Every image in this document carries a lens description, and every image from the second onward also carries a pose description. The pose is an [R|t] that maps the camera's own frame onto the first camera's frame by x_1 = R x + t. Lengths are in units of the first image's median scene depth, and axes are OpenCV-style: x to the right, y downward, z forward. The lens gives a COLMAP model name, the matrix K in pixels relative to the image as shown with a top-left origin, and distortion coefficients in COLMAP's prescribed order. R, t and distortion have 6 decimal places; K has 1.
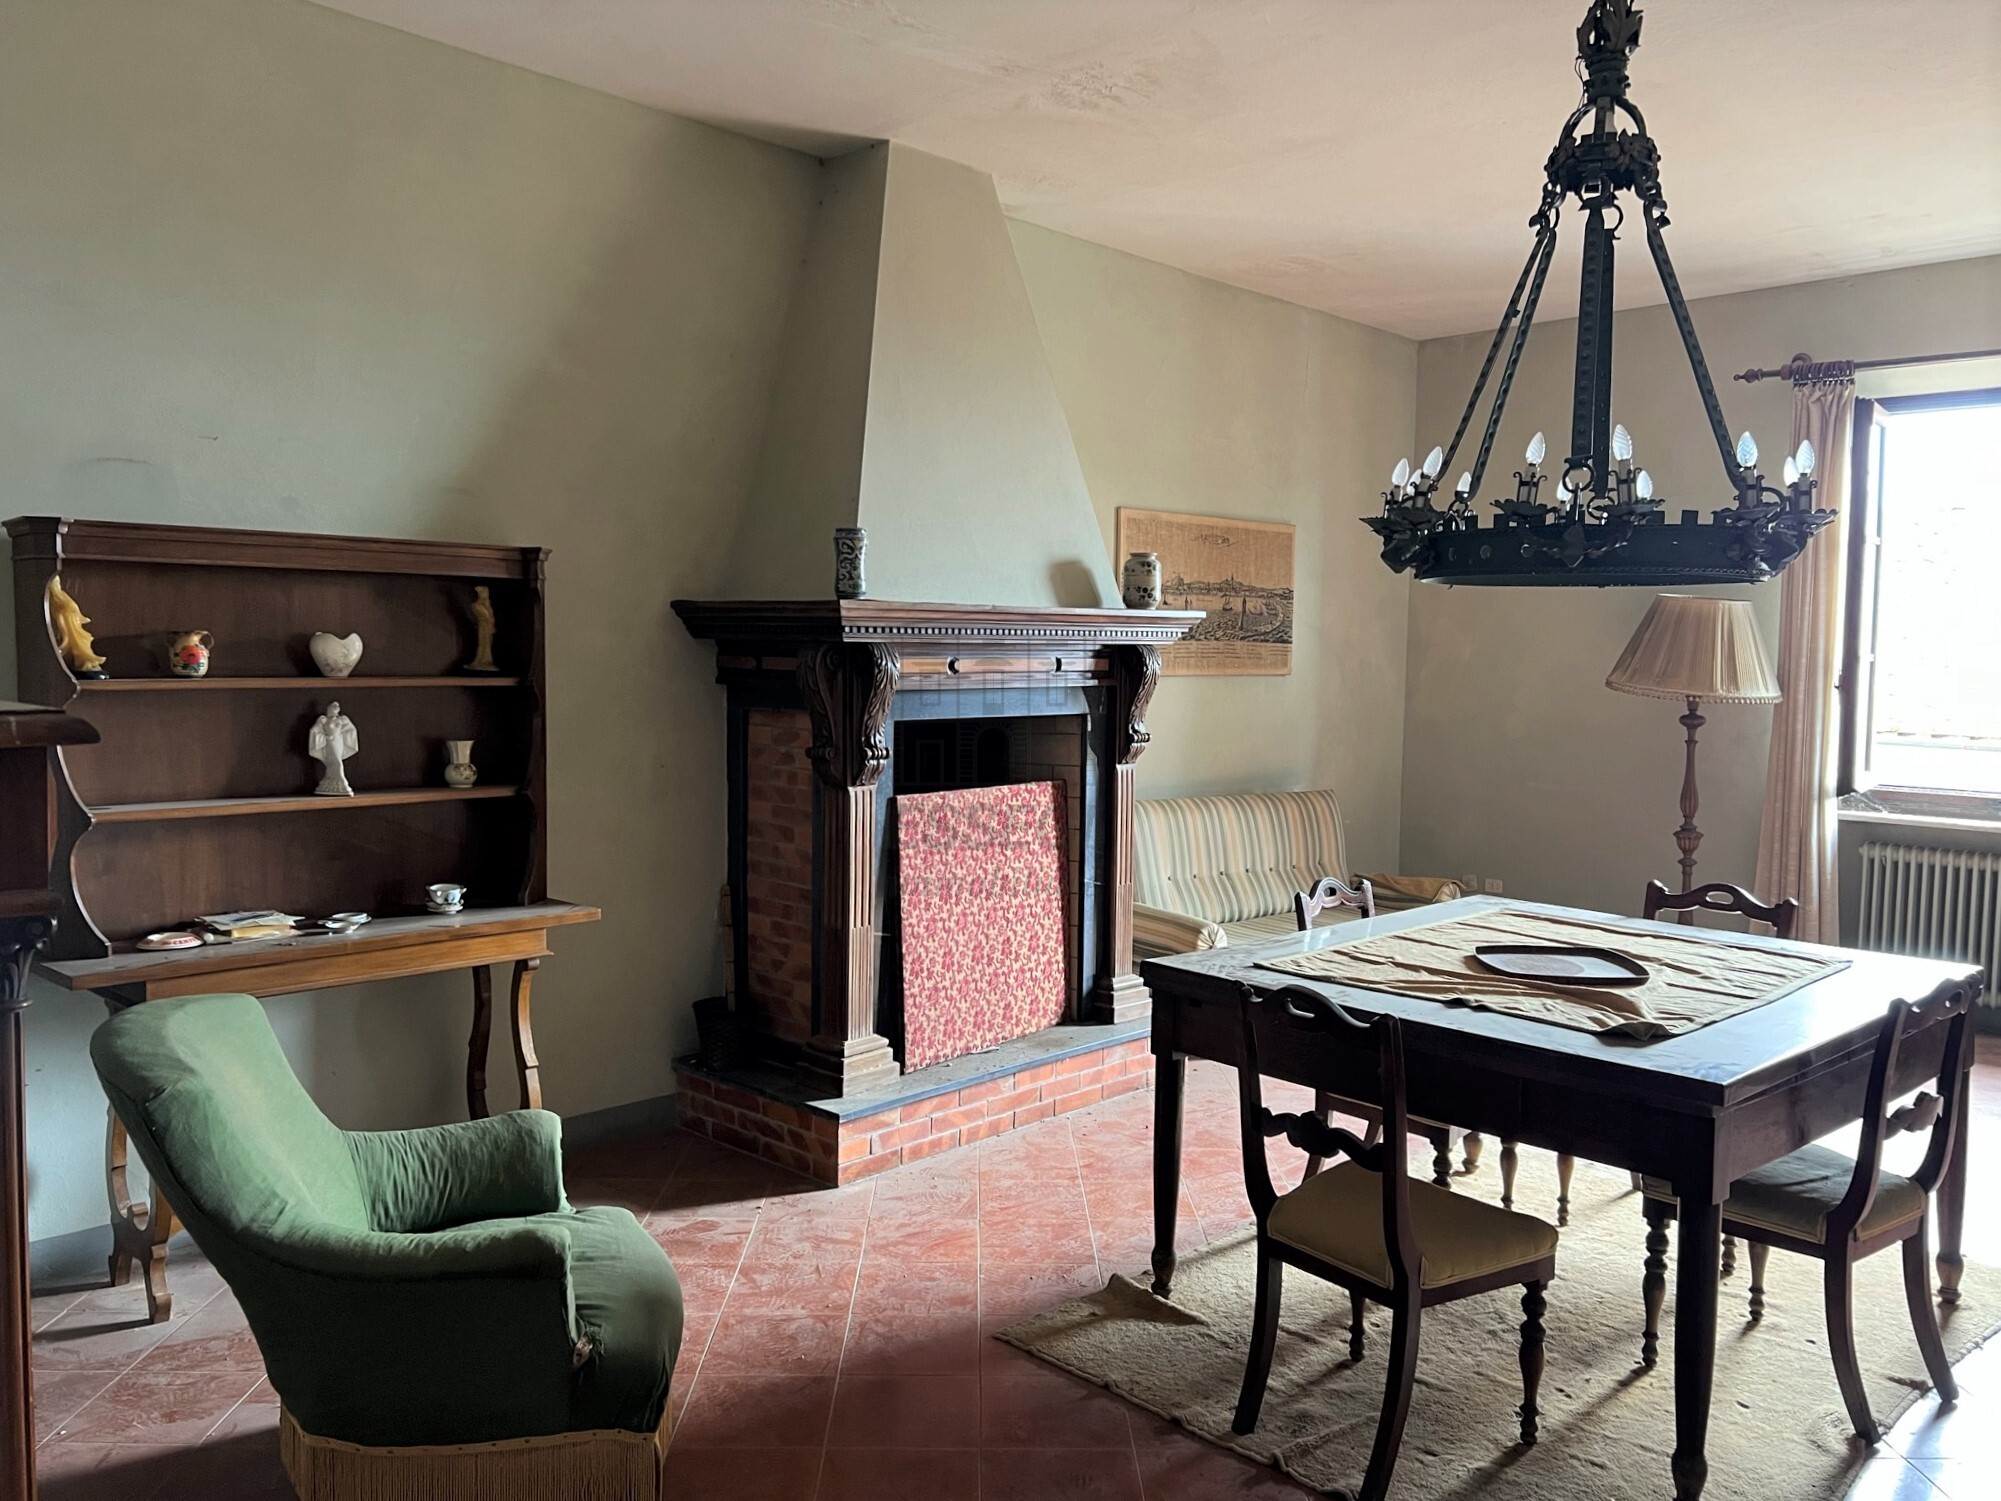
lens RADIAL K [[1497.2, 0, 999.3], [0, 1497.2, 733.0], [0, 0, 1]] dist [0.059426, -0.070398]
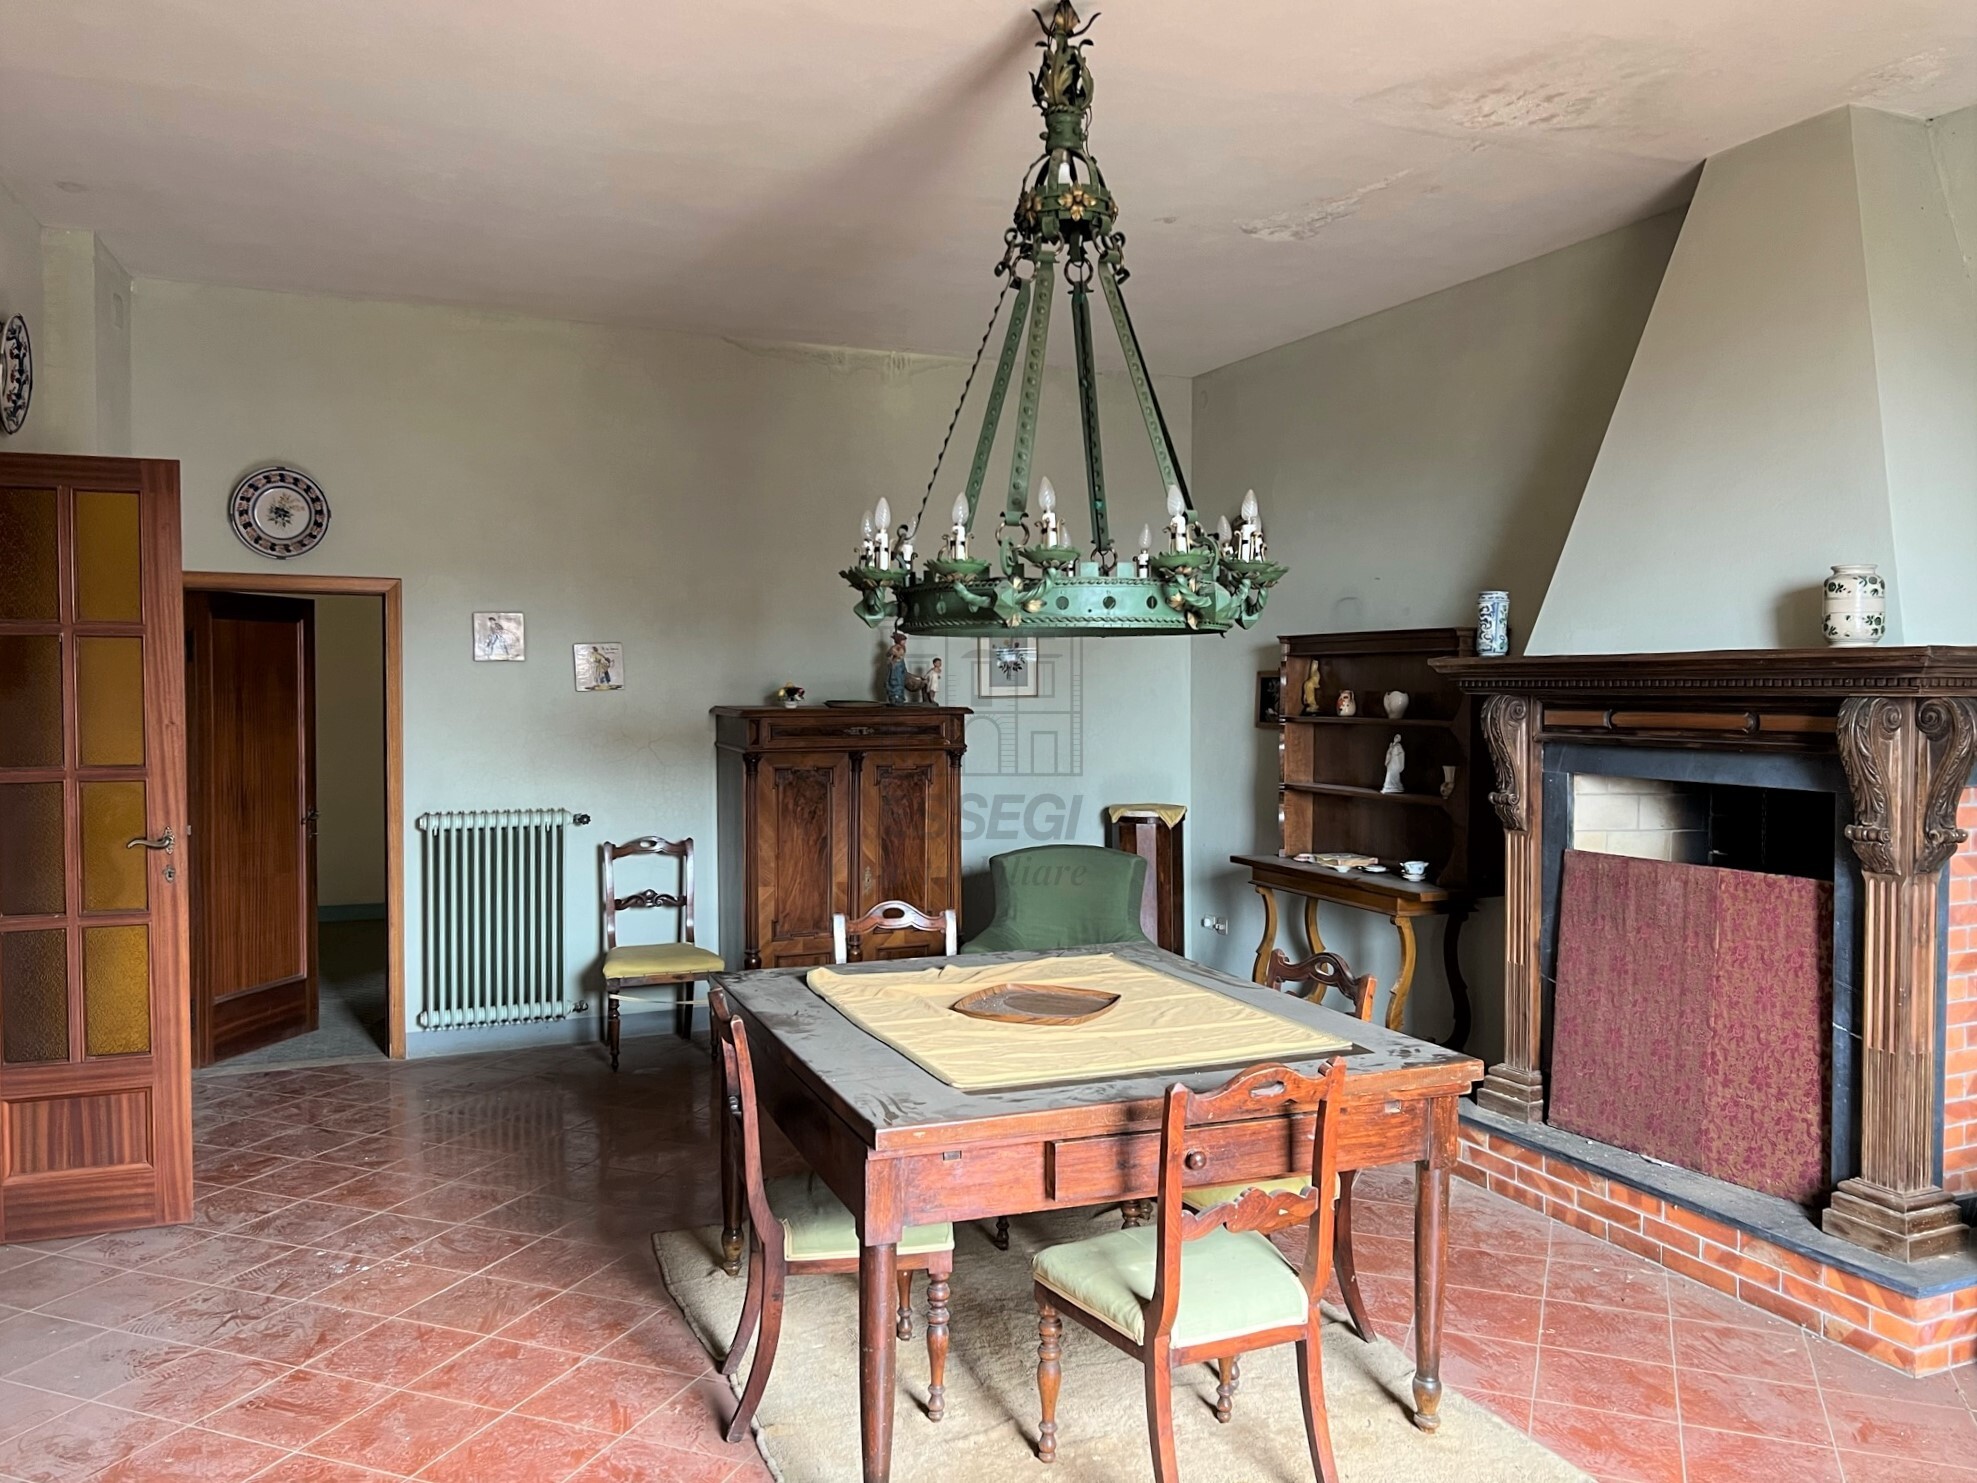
lens RADIAL K [[1479.3, 0, 986.9], [0, 1479.3, 744.5], [0, 0, 1]] dist [0.059426, -0.070398]
pose [[-0.347119, 0.025339, -0.937479, 1.001087], [-0.072181, 0.995948, 0.053646, -0.053088], [0.935039, 0.086290, -0.343883, 0.973720]]
